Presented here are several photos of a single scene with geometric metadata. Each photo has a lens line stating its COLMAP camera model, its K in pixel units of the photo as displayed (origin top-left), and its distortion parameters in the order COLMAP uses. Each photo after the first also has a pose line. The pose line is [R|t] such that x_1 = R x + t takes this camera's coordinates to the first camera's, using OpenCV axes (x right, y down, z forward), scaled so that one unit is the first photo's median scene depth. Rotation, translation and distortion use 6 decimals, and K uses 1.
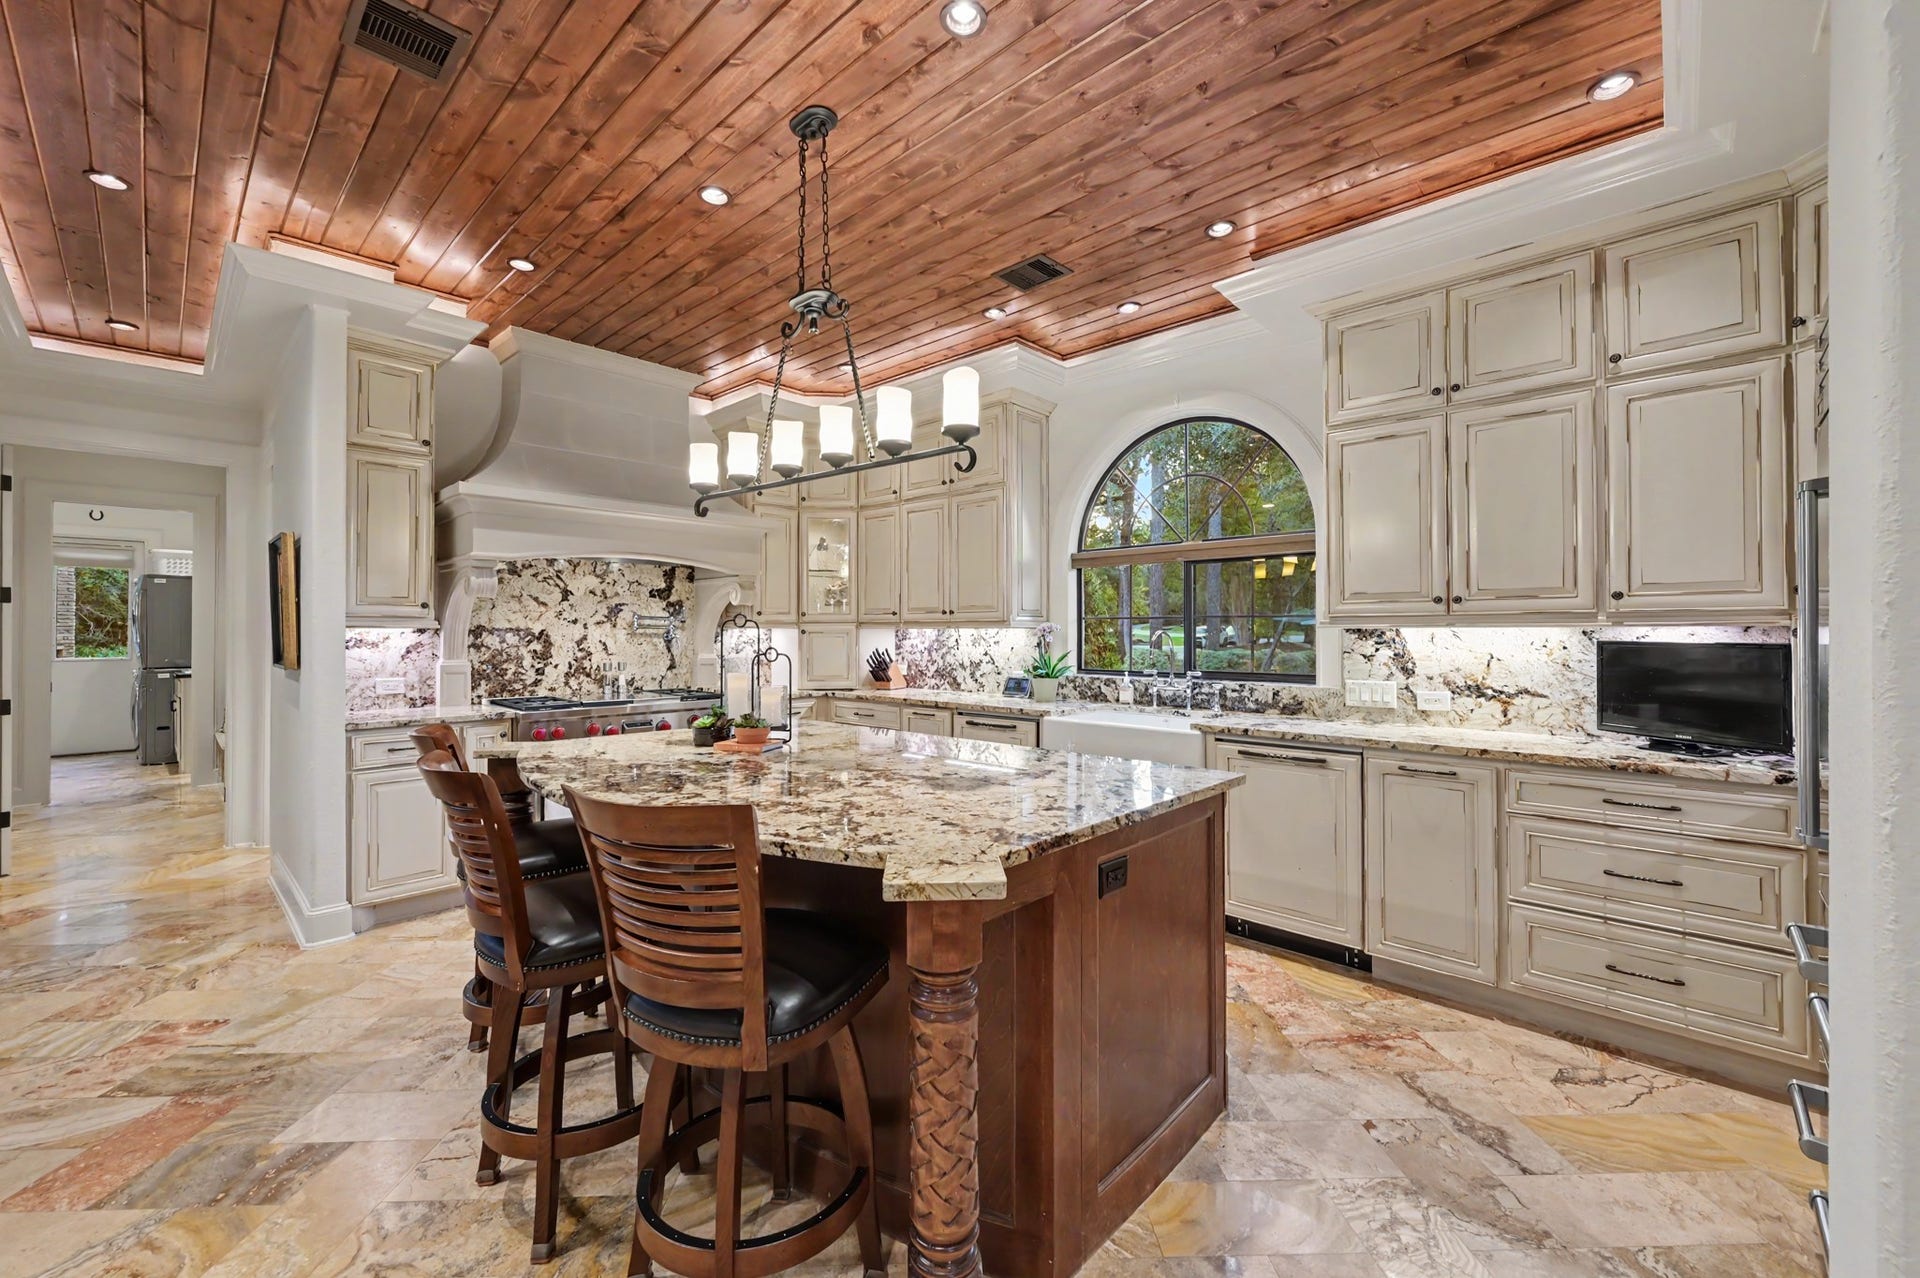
lens RADIAL K [[766.4, 0, 961.4], [0, 766.4, 624.8], [0, 0, 1]] dist [0.000018, 0.000102]
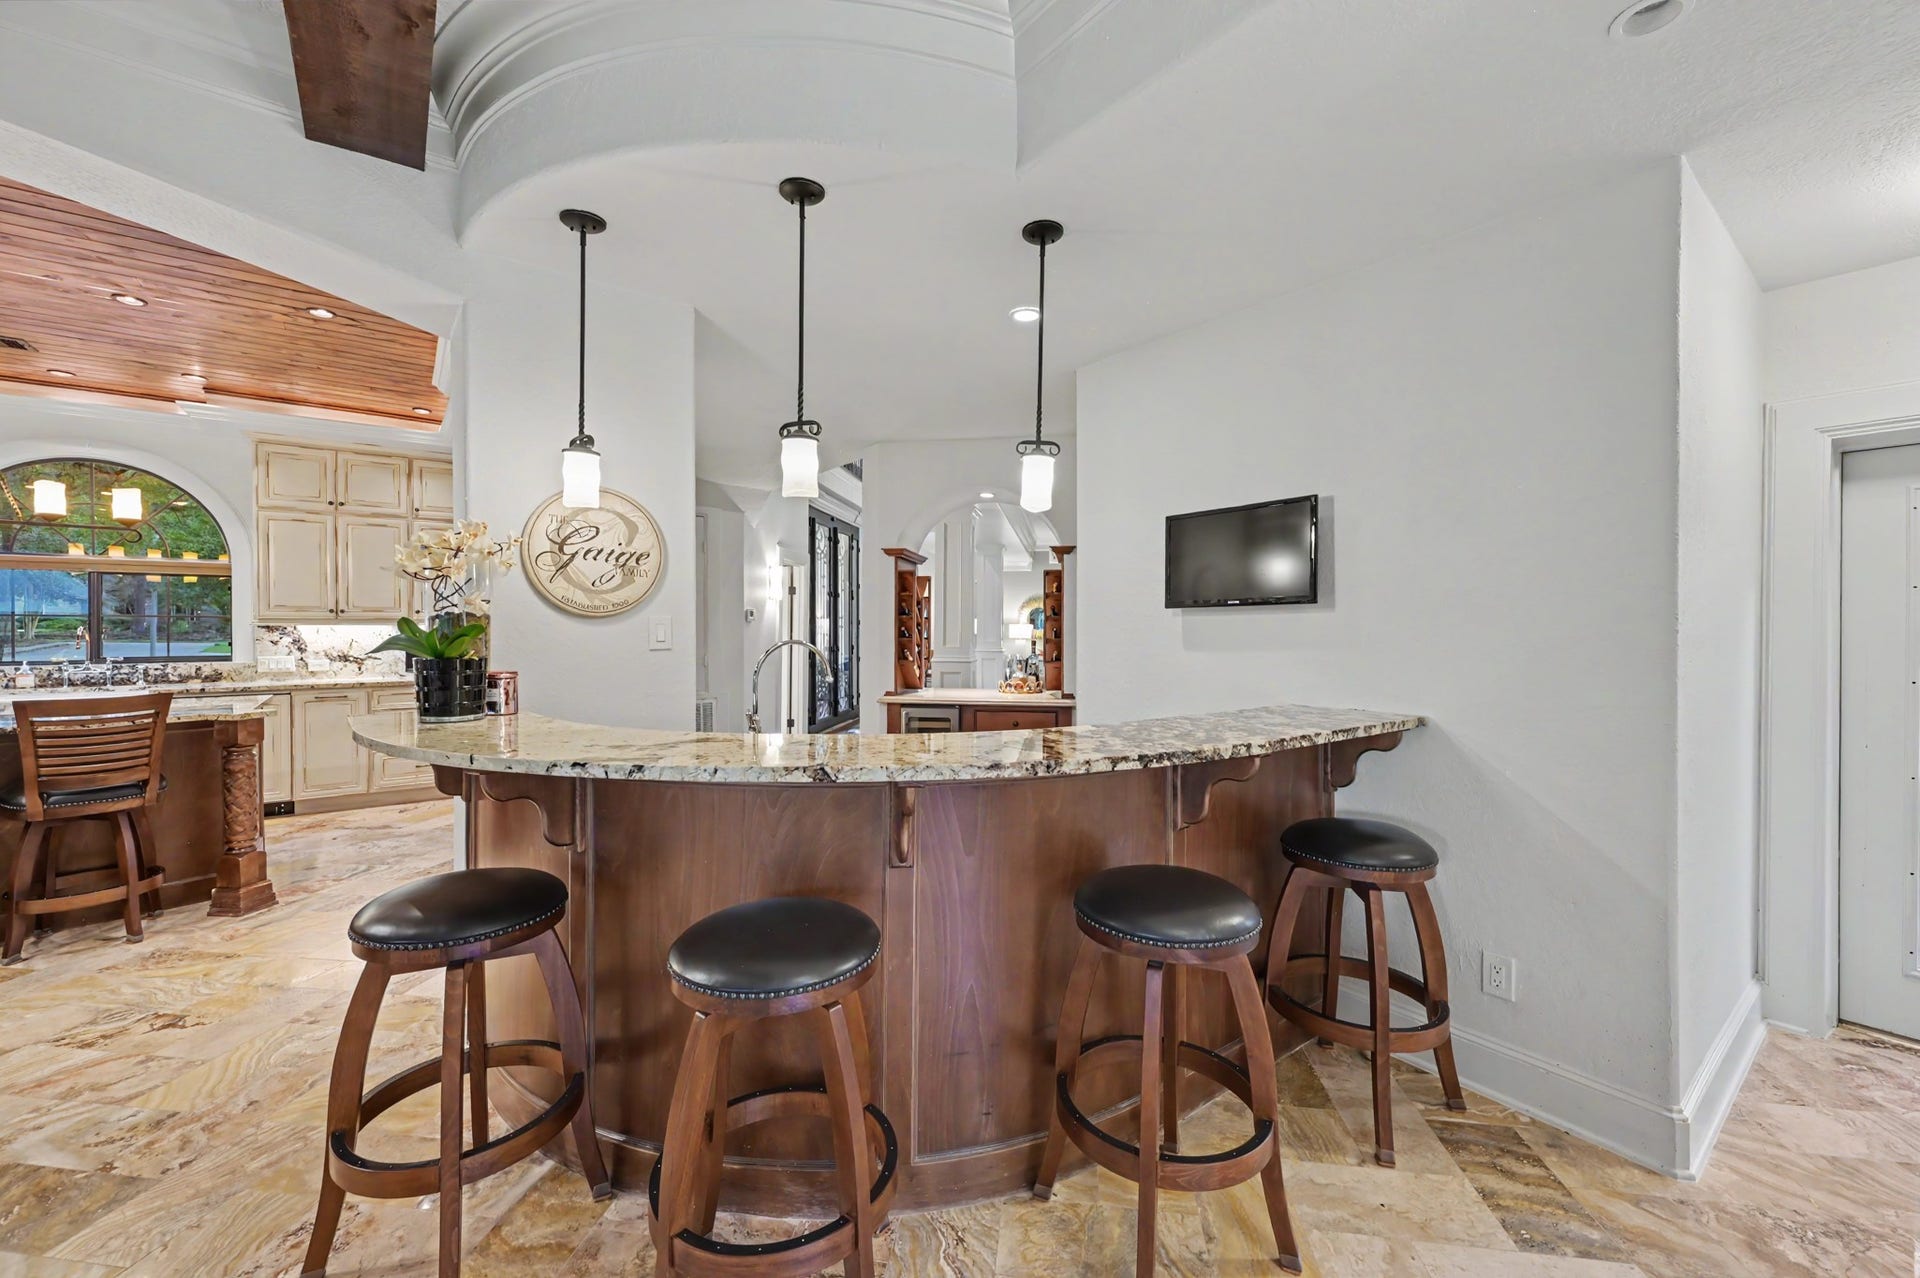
lens RADIAL K [[766.4, 0, 968.4], [0, 766.4, 630.7], [0, 0, 1]] dist [0.000018, 0.000102]
pose [[0.156065, -0.007322, 0.987720, -0.942468], [-0.008670, 0.999924, 0.008782, -0.012656], [-0.987709, -0.009935, 0.155989, -0.810254]]
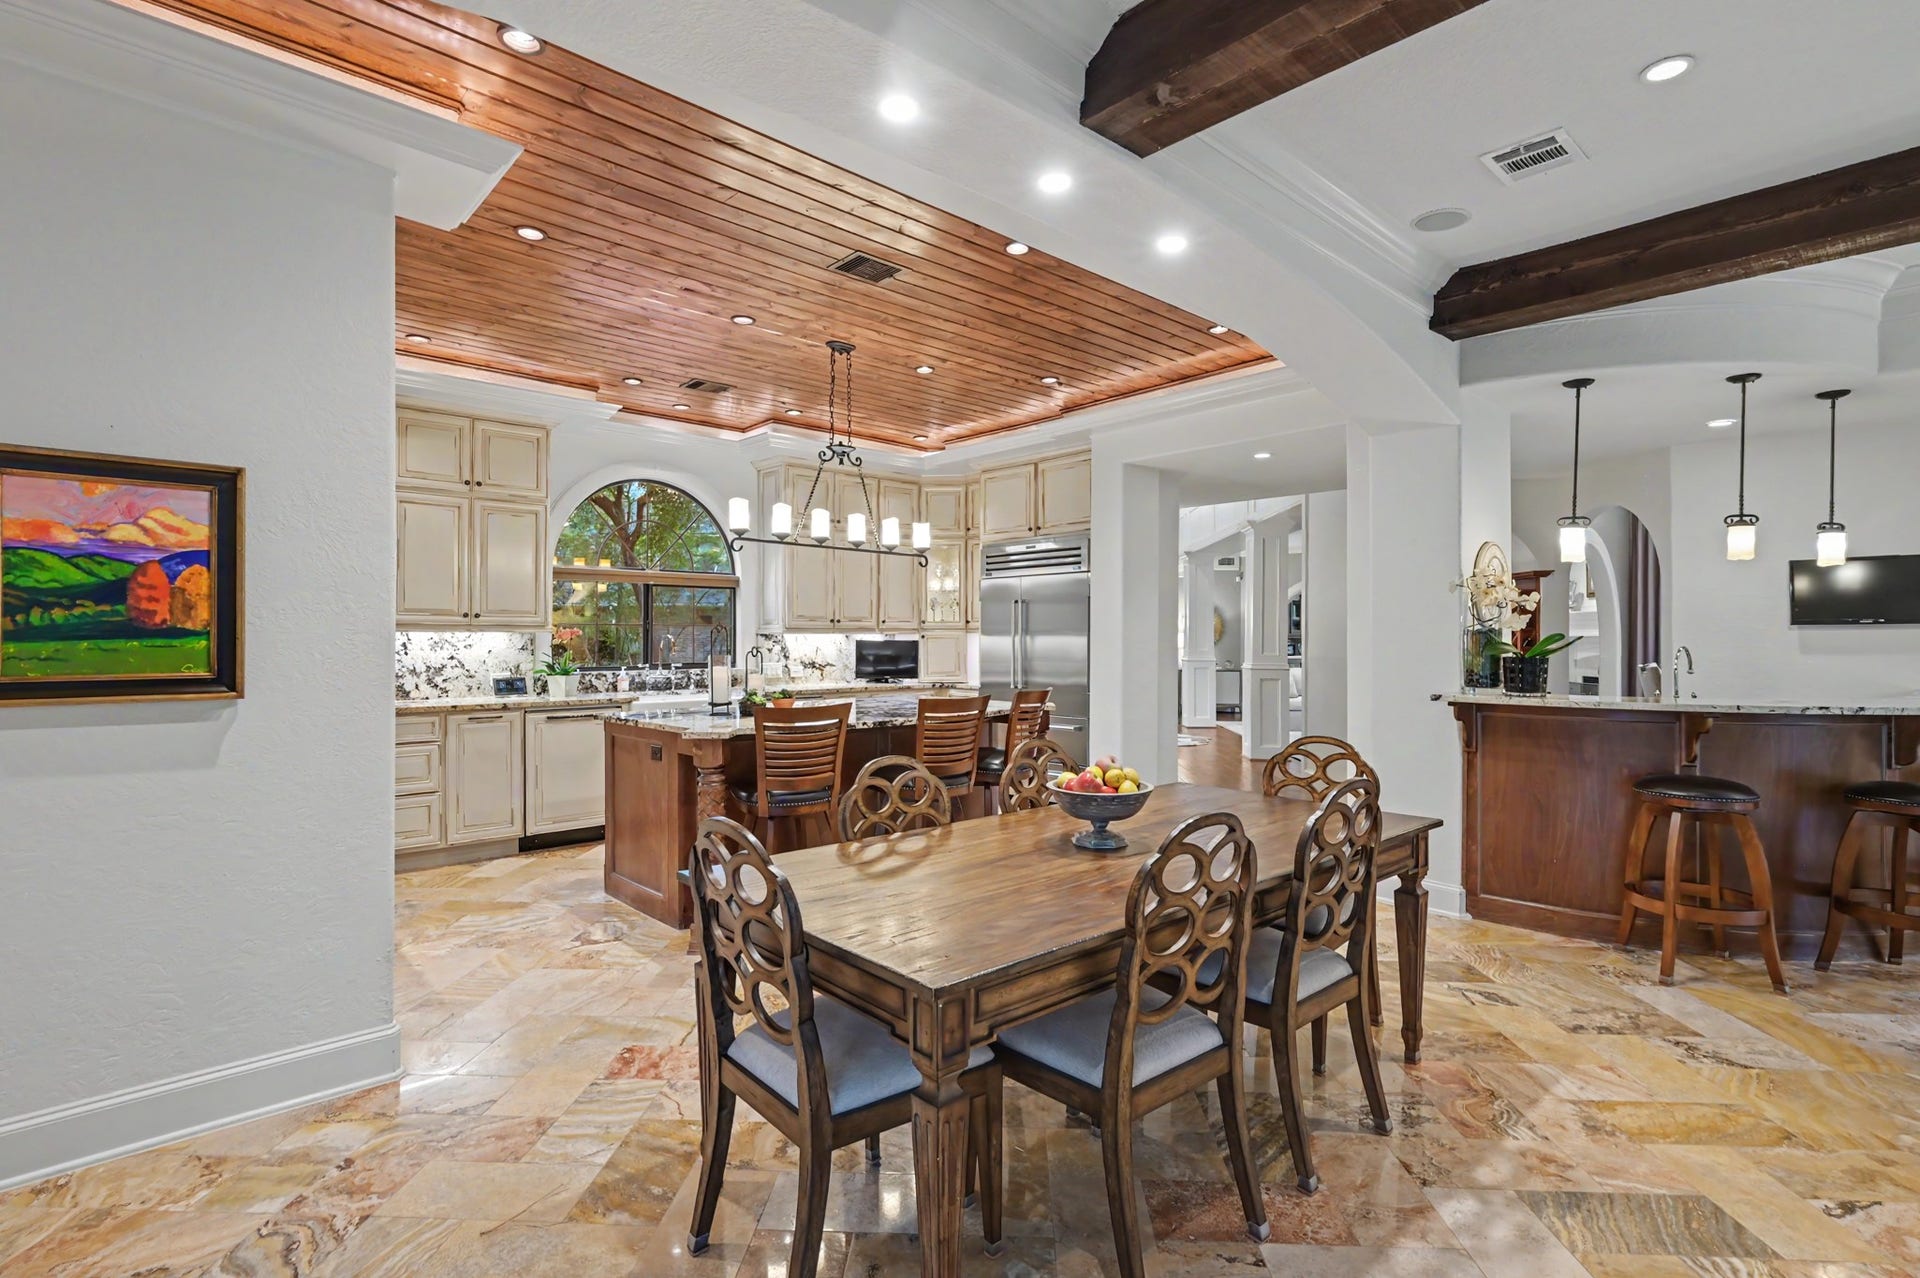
lens RADIAL K [[929.3, 0, 954.7], [0, 929.3, 636.2], [0, 0, 1]] dist [0.016223, 0.000099]
pose [[0.075324, -0.000110, 0.997159, -1.701970], [-0.012738, 0.999918, 0.001073, 0.001446], [-0.997078, -0.012783, 0.075317, 0.422155]]
